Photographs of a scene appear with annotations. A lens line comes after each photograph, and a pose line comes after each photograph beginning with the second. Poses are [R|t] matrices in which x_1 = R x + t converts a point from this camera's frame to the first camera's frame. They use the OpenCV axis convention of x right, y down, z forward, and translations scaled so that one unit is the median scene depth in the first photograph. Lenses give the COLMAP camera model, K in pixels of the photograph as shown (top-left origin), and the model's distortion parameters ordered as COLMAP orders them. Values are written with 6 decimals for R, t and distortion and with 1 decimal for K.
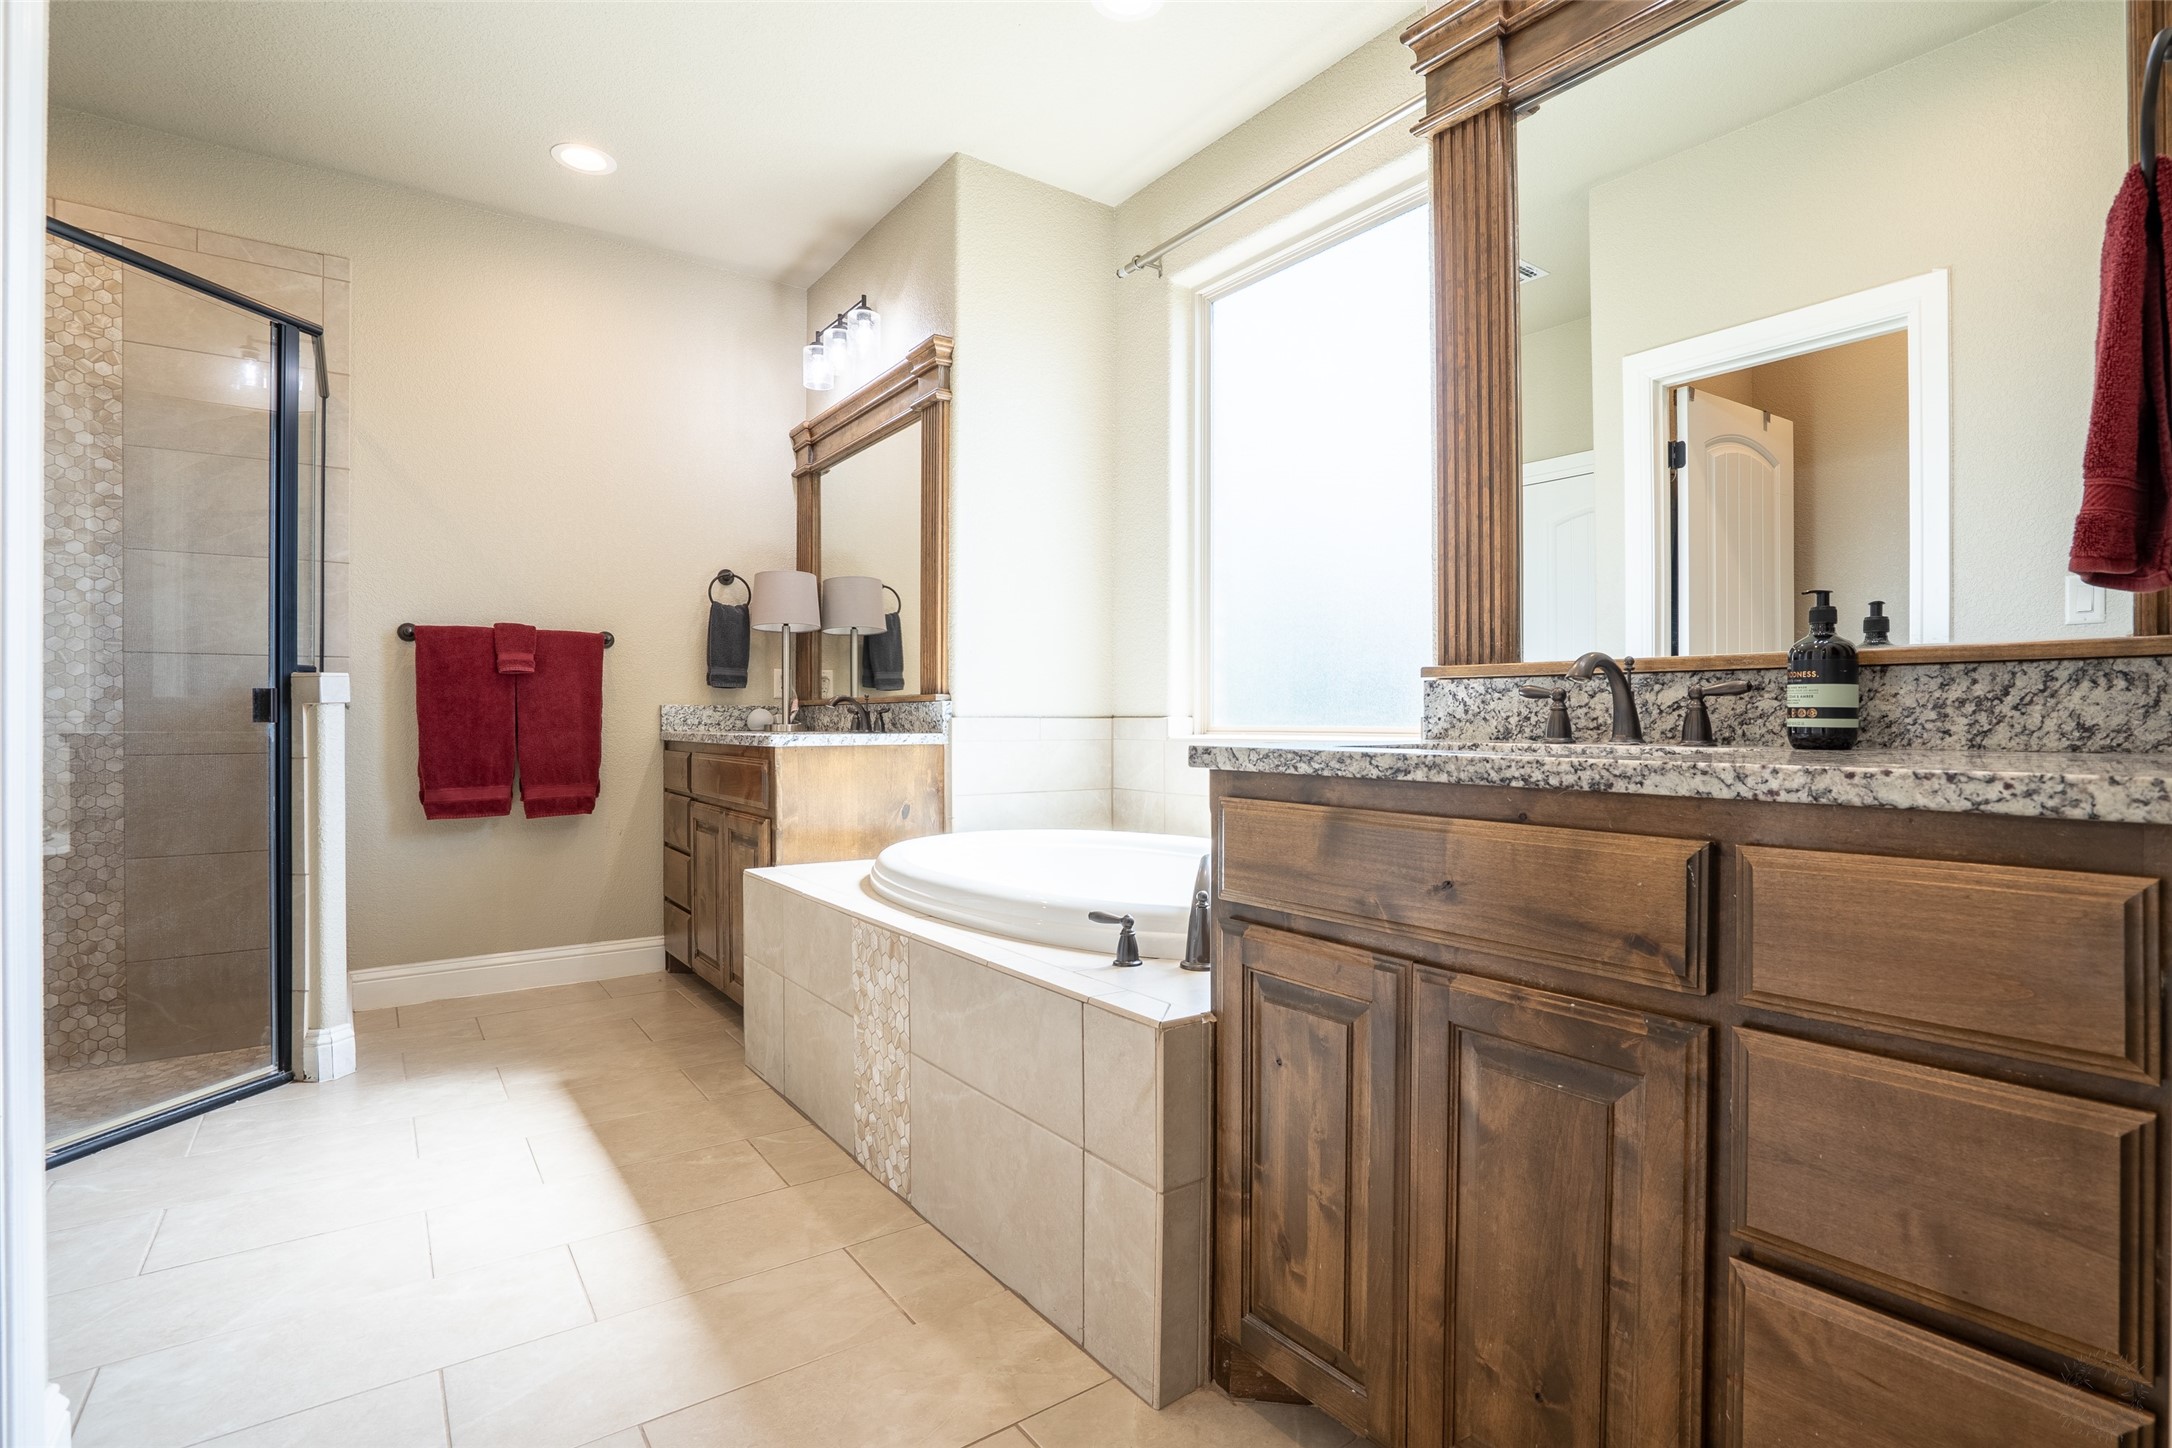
lens RADIAL K [[1014.7, 0, 1090.4], [0, 1014.7, 717.6], [0, 0, 1]] dist [-0.030569, 0.004529]
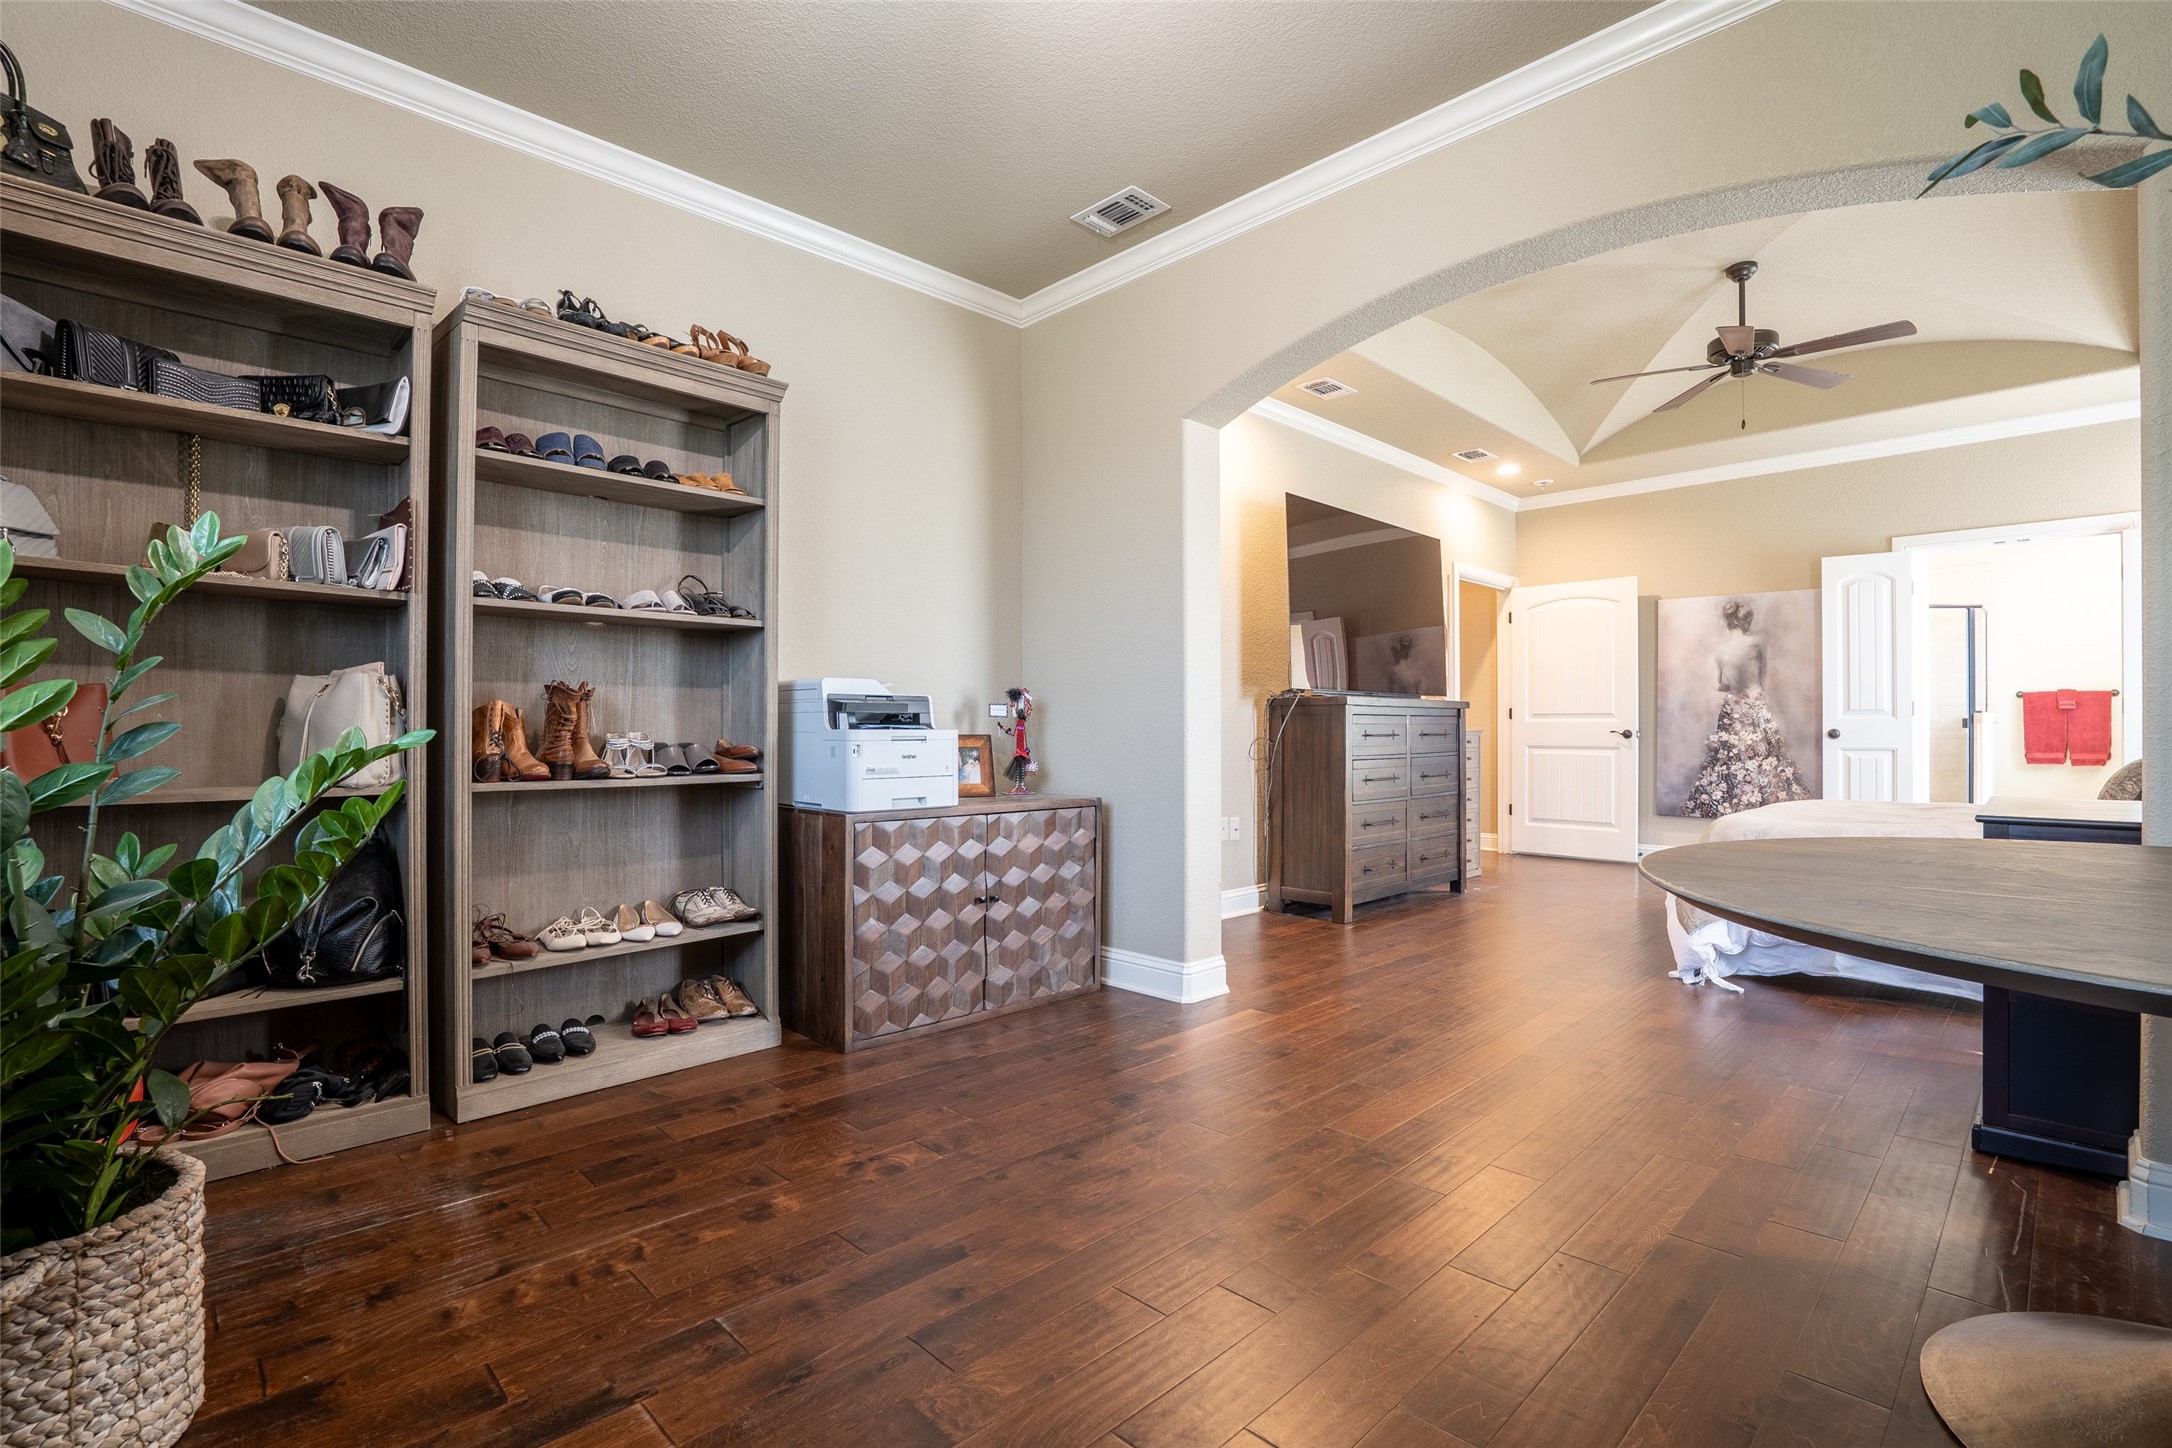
lens RADIAL K [[1014.7, 0, 1093.4], [0, 1014.7, 729.6], [0, 0, 1]] dist [-0.030569, 0.004529]
pose [[0.160886, -0.007508, -0.986945, 1.481432], [0.000233, 0.999971, -0.007569, 0.025982], [0.986973, 0.000987, 0.160883, -1.806549]]
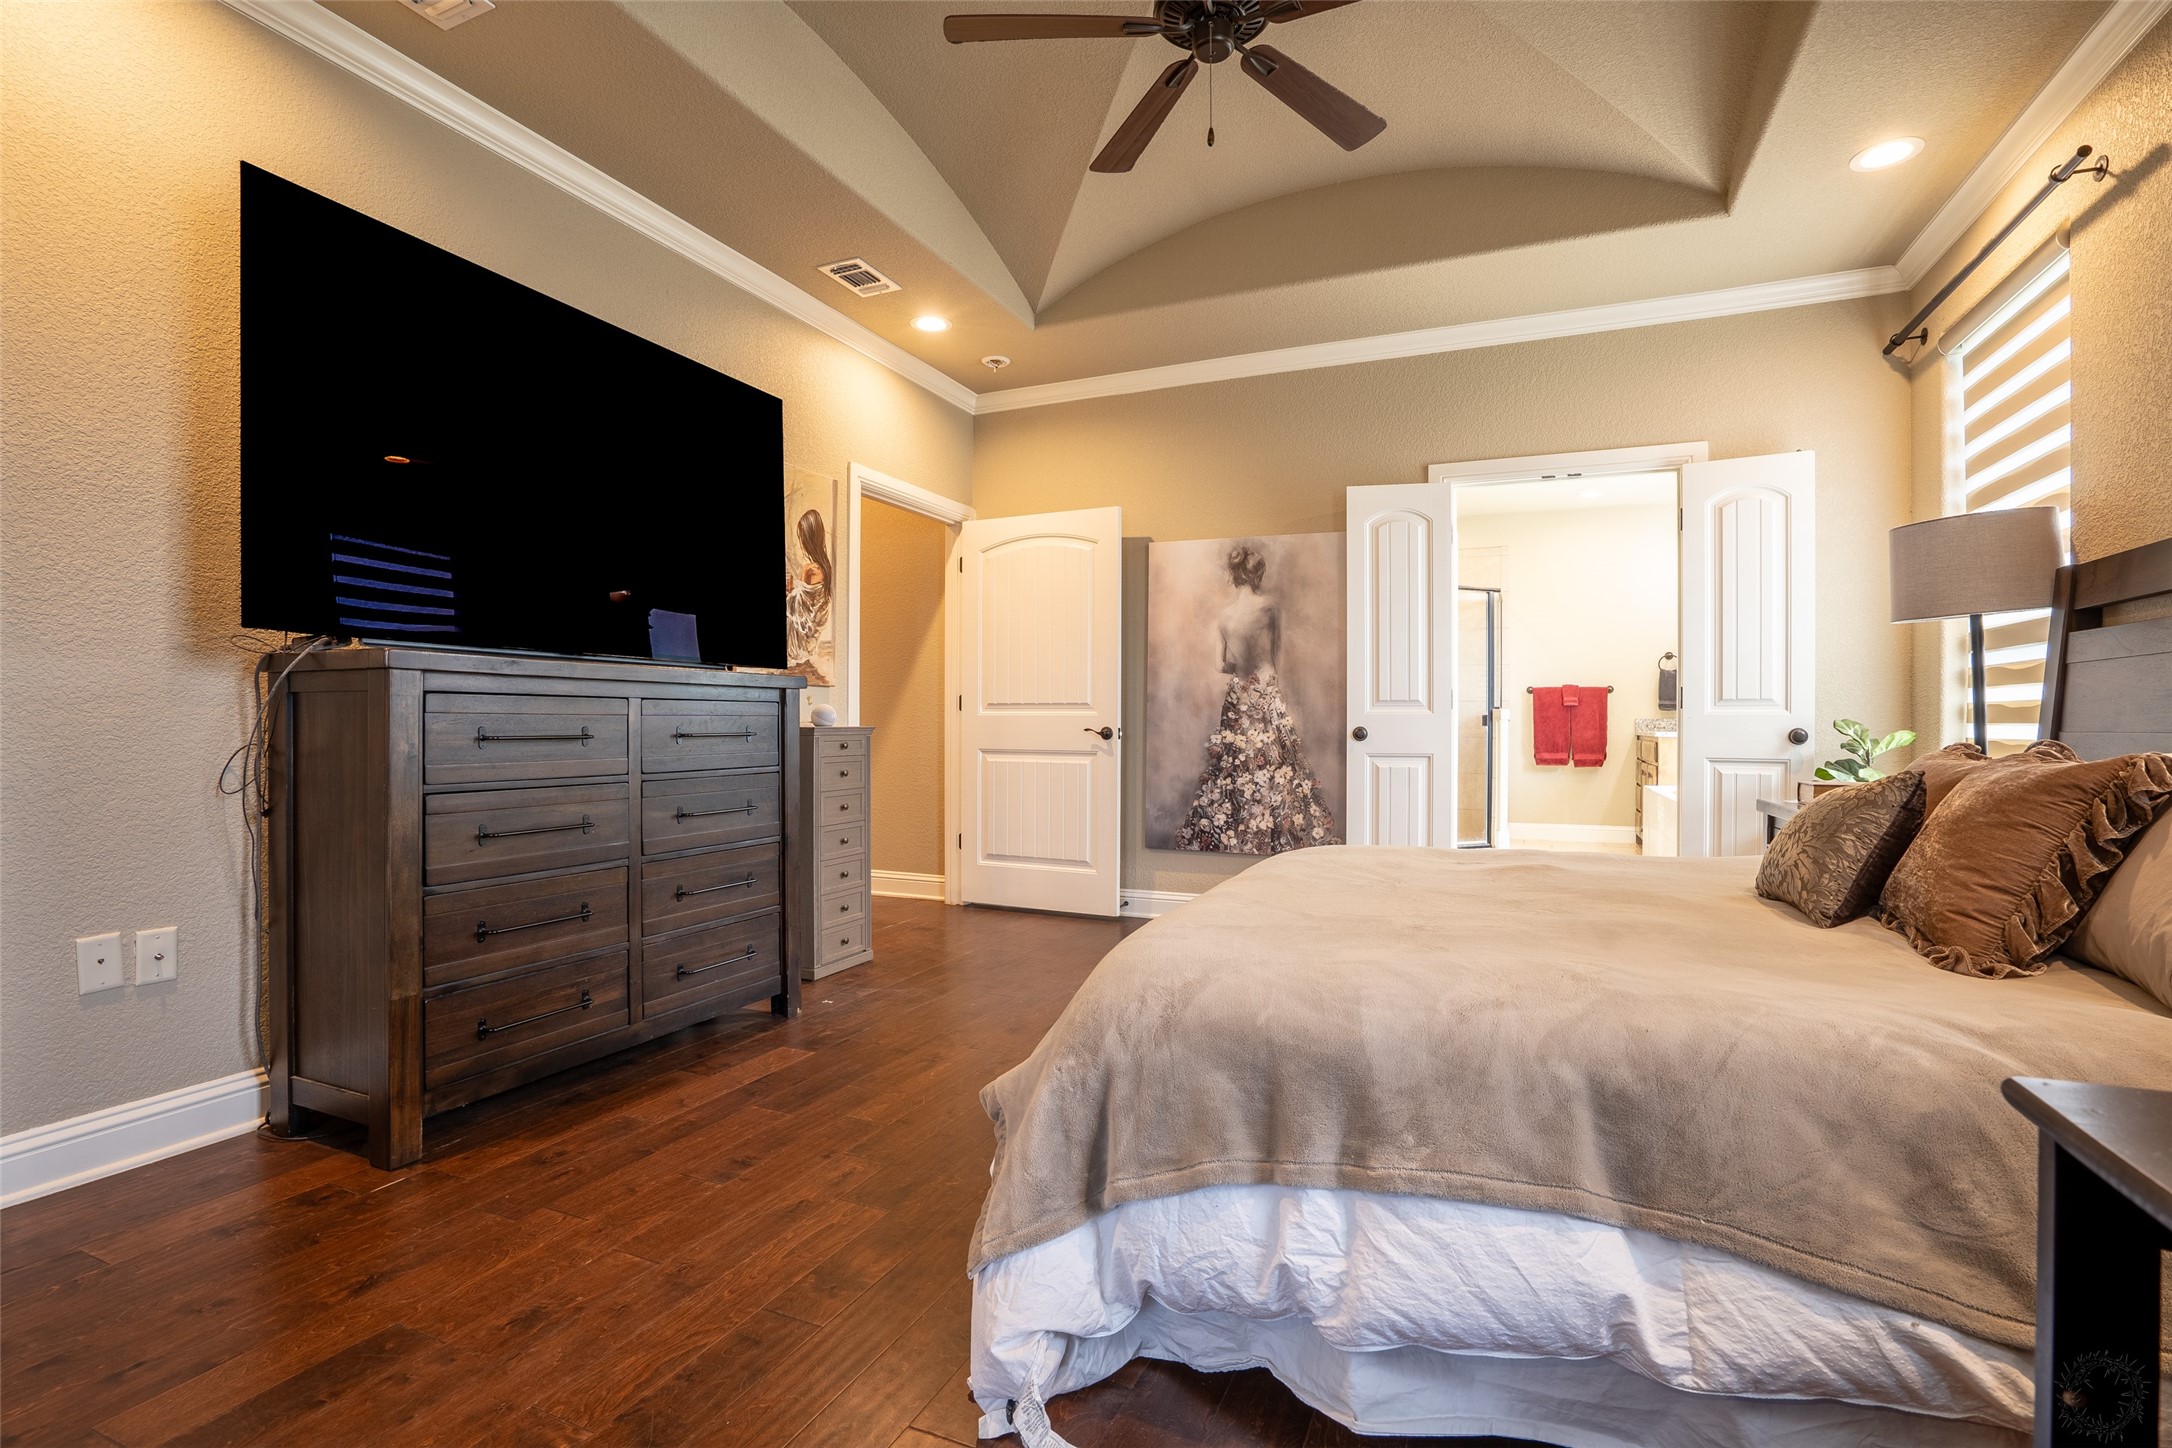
lens RADIAL K [[1014.7, 0, 1092.3], [0, 1014.7, 724.9], [0, 0, 1]] dist [-0.030569, 0.004529]
pose [[0.511962, -0.007150, -0.858979, 0.915170], [-0.000018, 0.999965, -0.008335, 0.020743], [0.859008, 0.004283, 0.511944, -1.218403]]
